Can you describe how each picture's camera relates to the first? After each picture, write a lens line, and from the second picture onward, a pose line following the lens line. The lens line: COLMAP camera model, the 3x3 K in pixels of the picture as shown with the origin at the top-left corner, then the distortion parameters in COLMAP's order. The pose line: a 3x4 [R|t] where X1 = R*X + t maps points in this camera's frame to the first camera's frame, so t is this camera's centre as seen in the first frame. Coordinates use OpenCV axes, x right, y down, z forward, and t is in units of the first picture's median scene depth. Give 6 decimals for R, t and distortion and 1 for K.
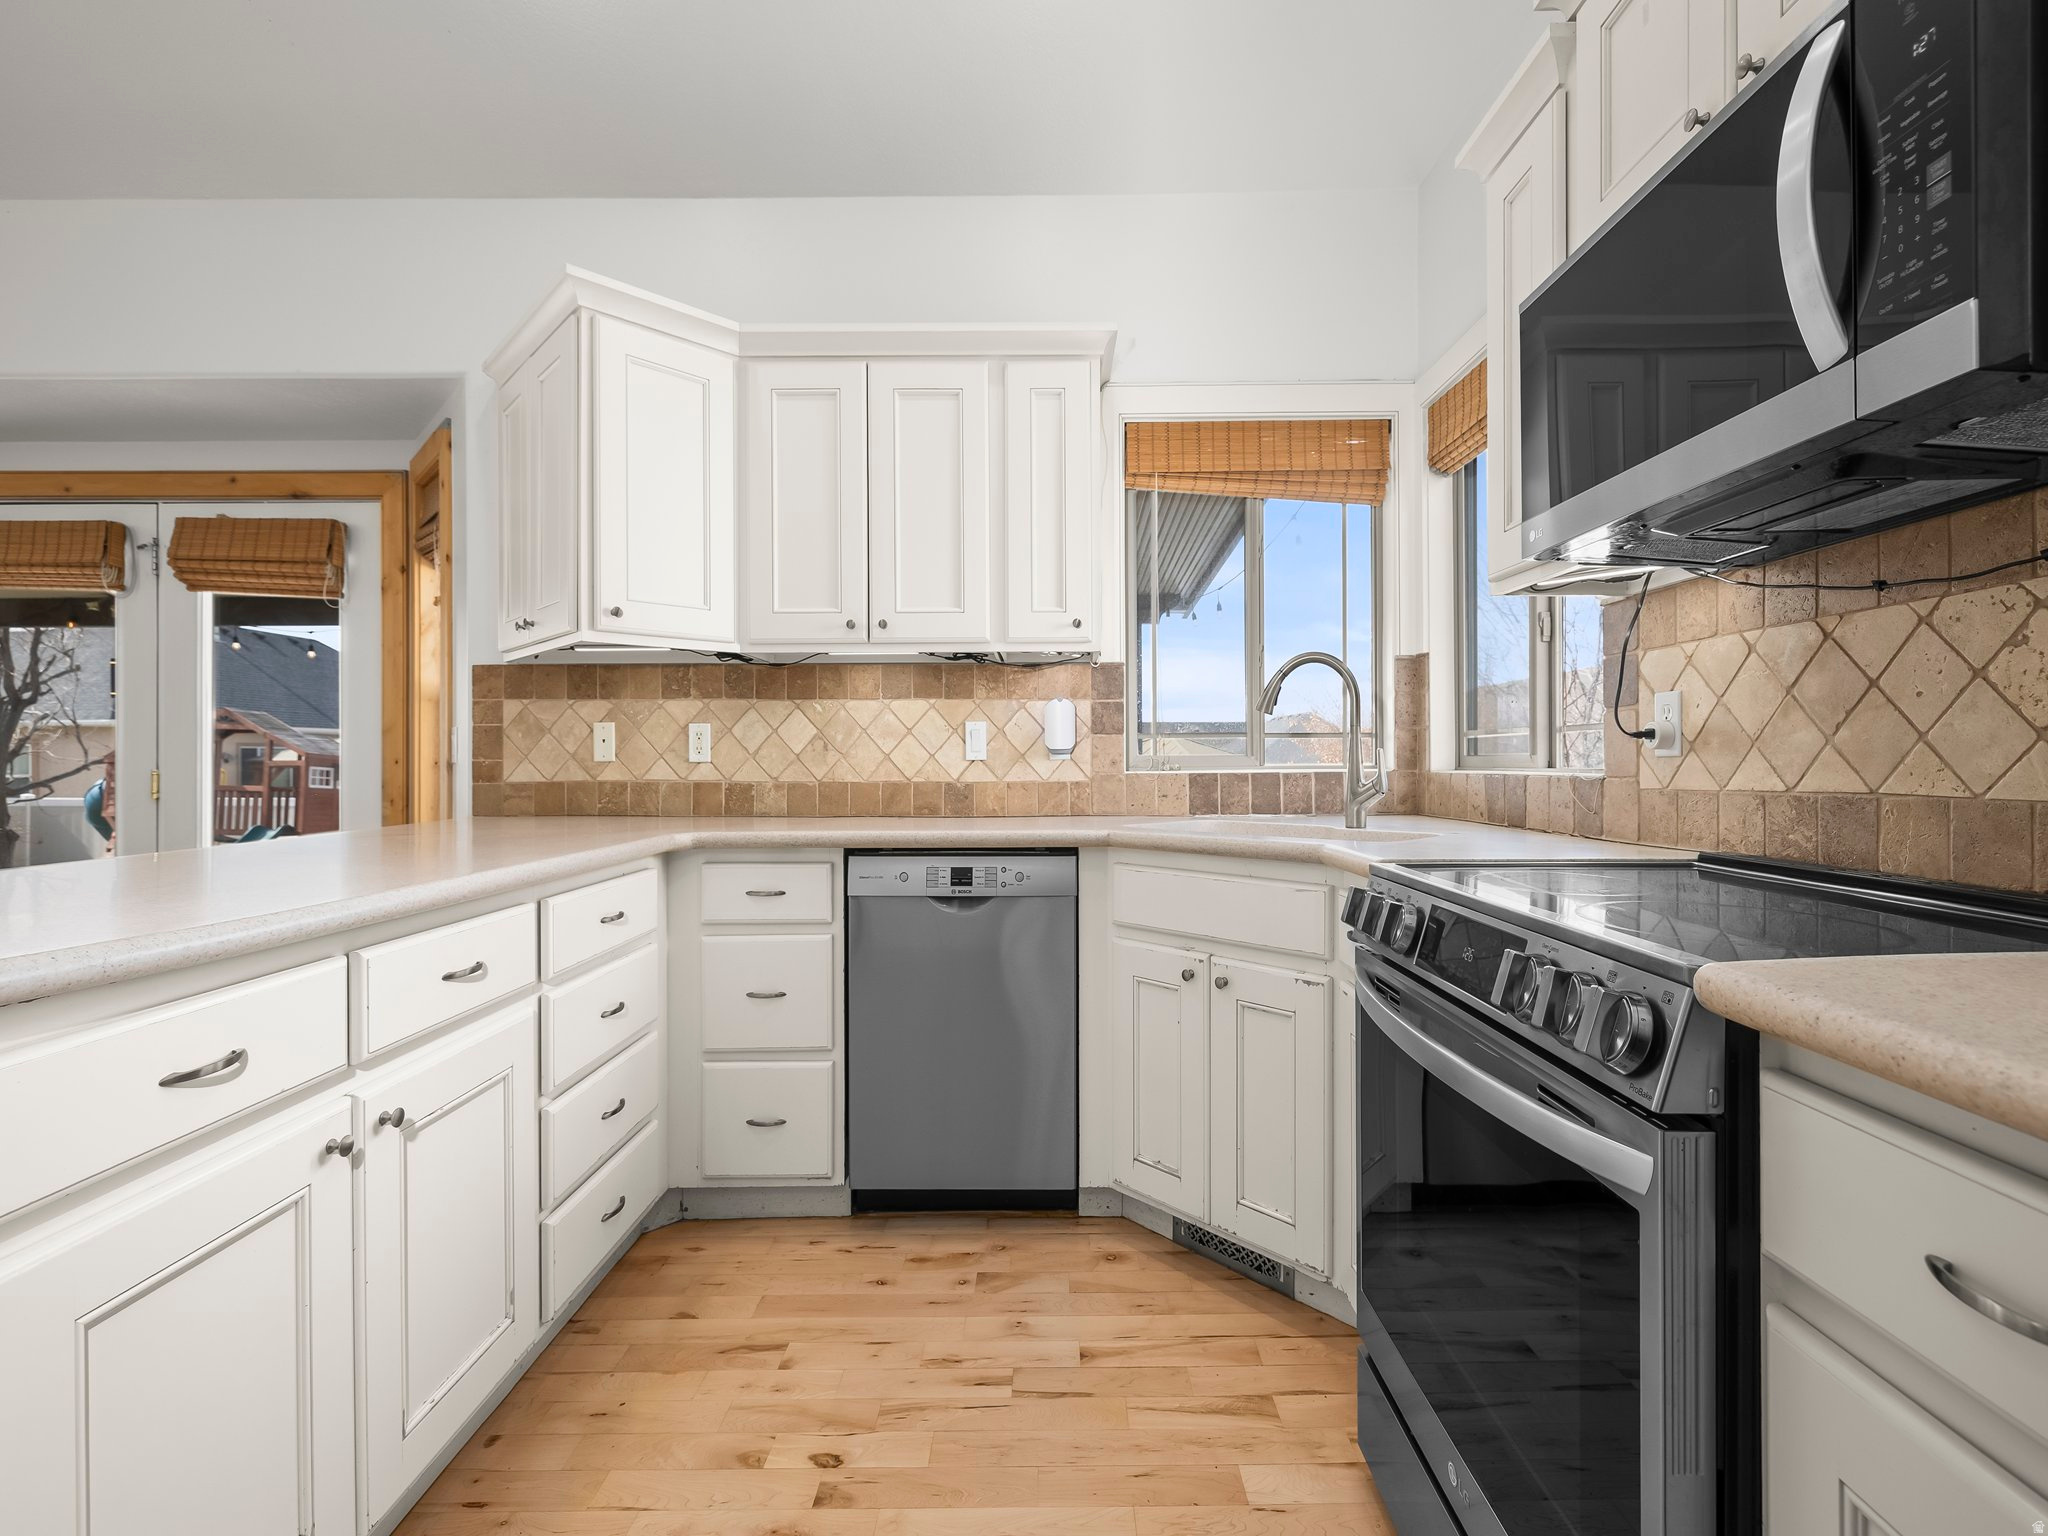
lens RADIAL K [[869.1, 0, 1025.4], [0, 869.1, 762.4], [0, 0, 1]] dist [-0.001258, 0.000906]
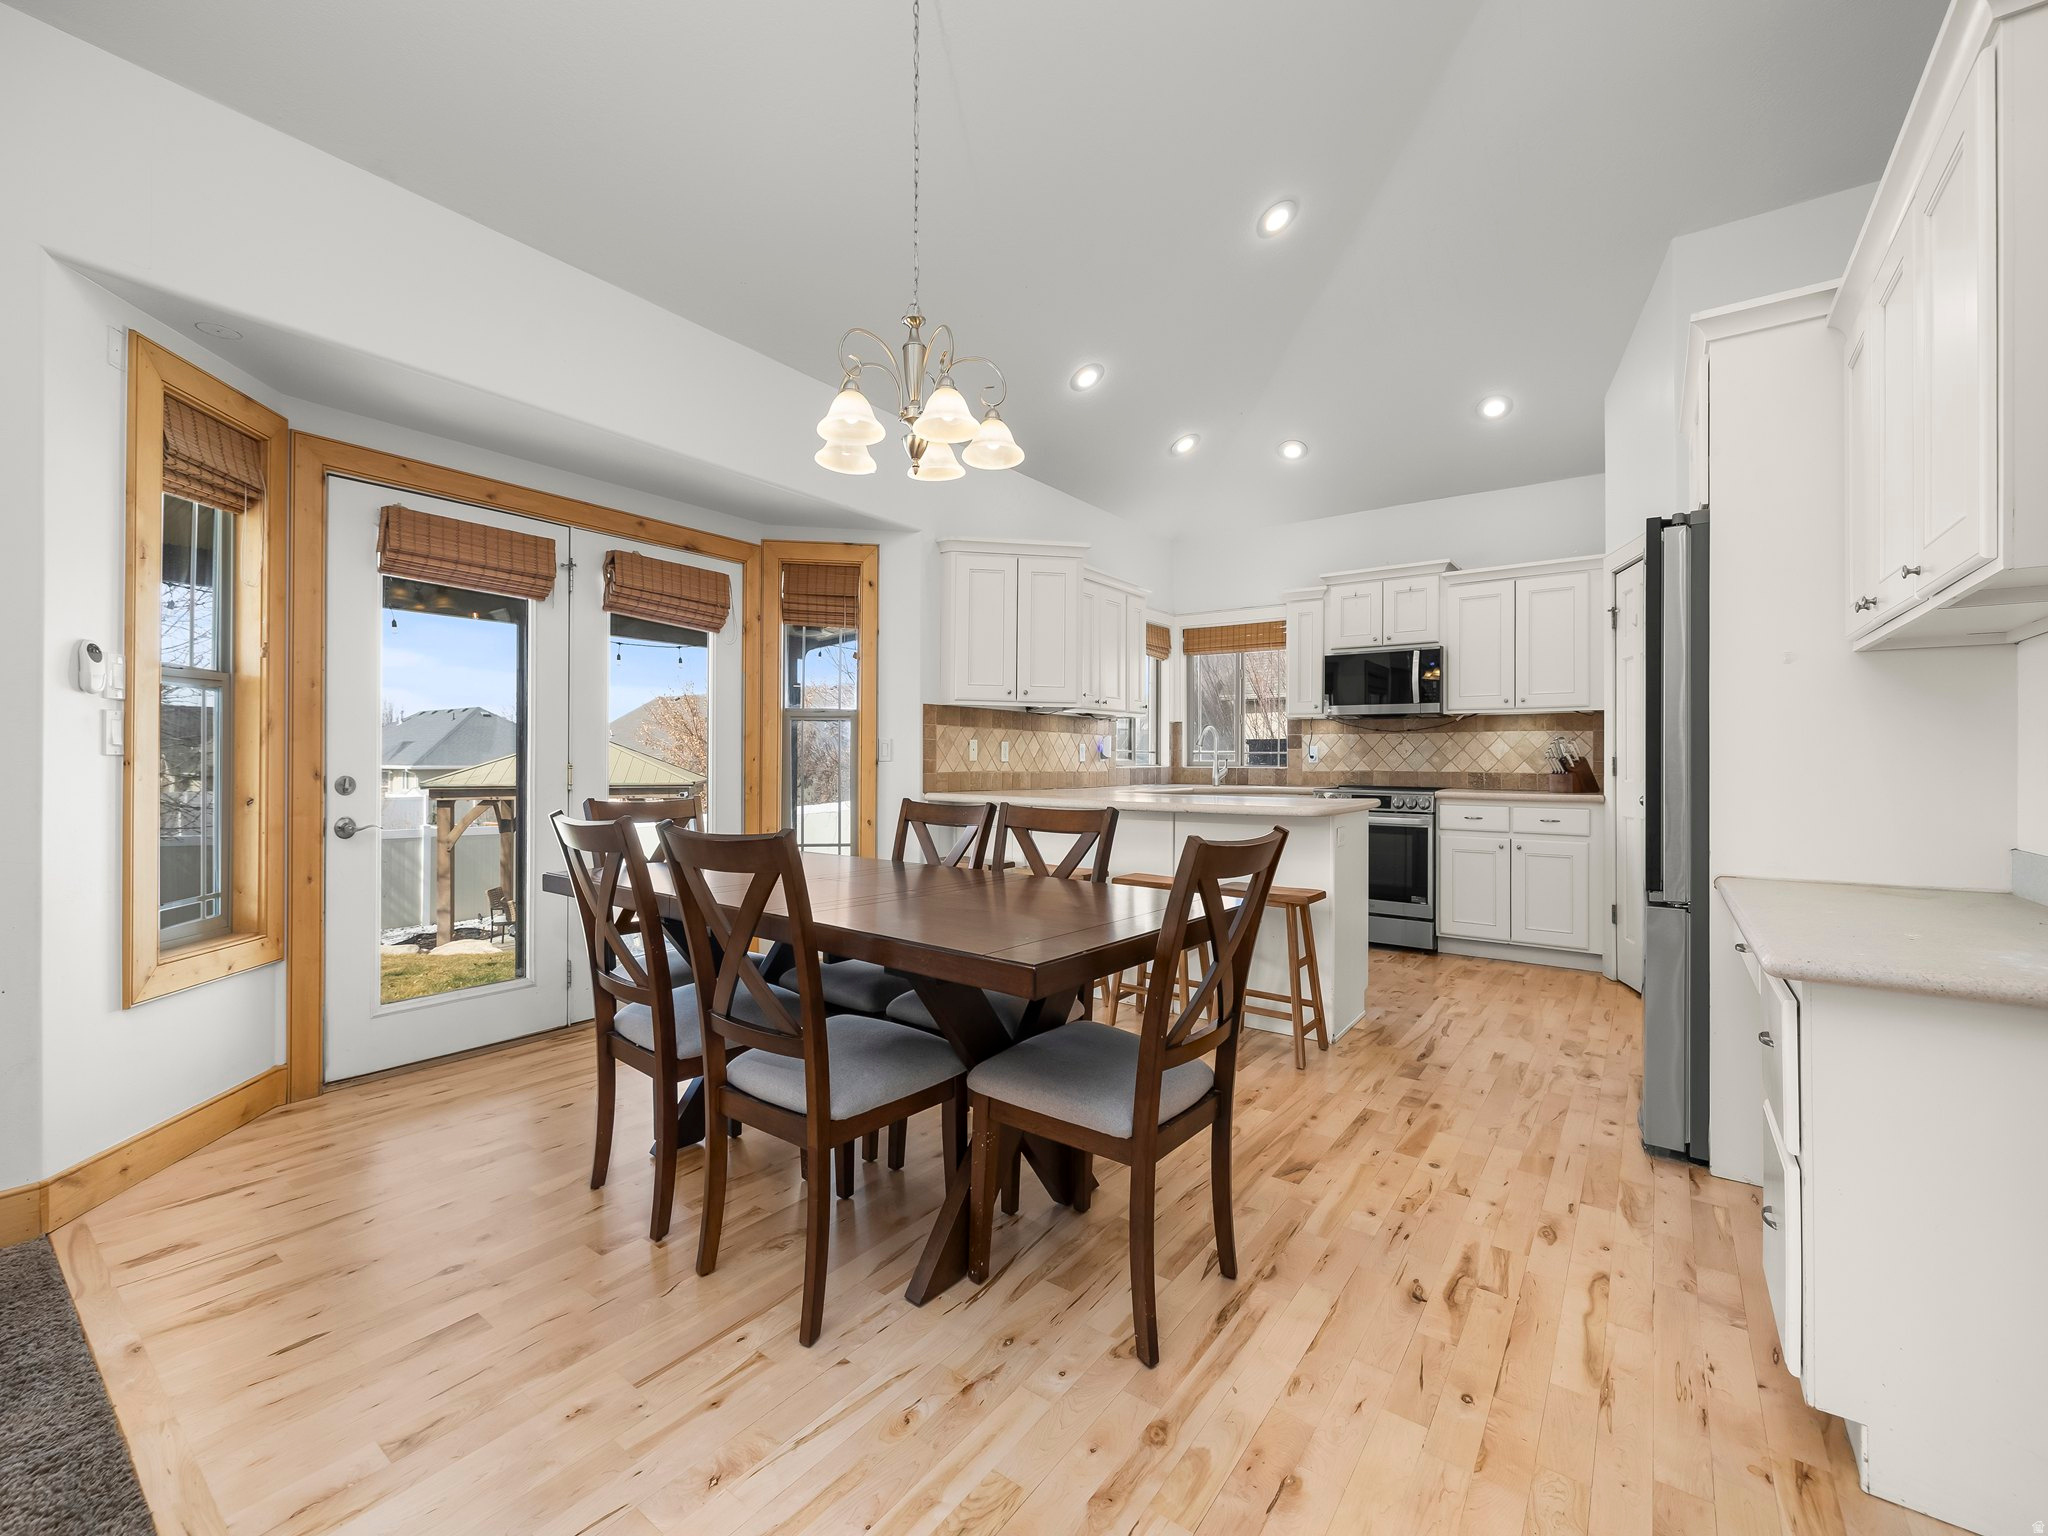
lens RADIAL K [[869.1, 0, 1015.9], [0, 869.1, 764.3], [0, 0, 1]] dist [-0.001258, 0.000906]
pose [[0.594257, 0.004196, 0.804264, -1.895279], [-0.003311, 0.999991, -0.002771, 0.010383], [-0.804269, -0.001016, 0.594265, -0.155122]]
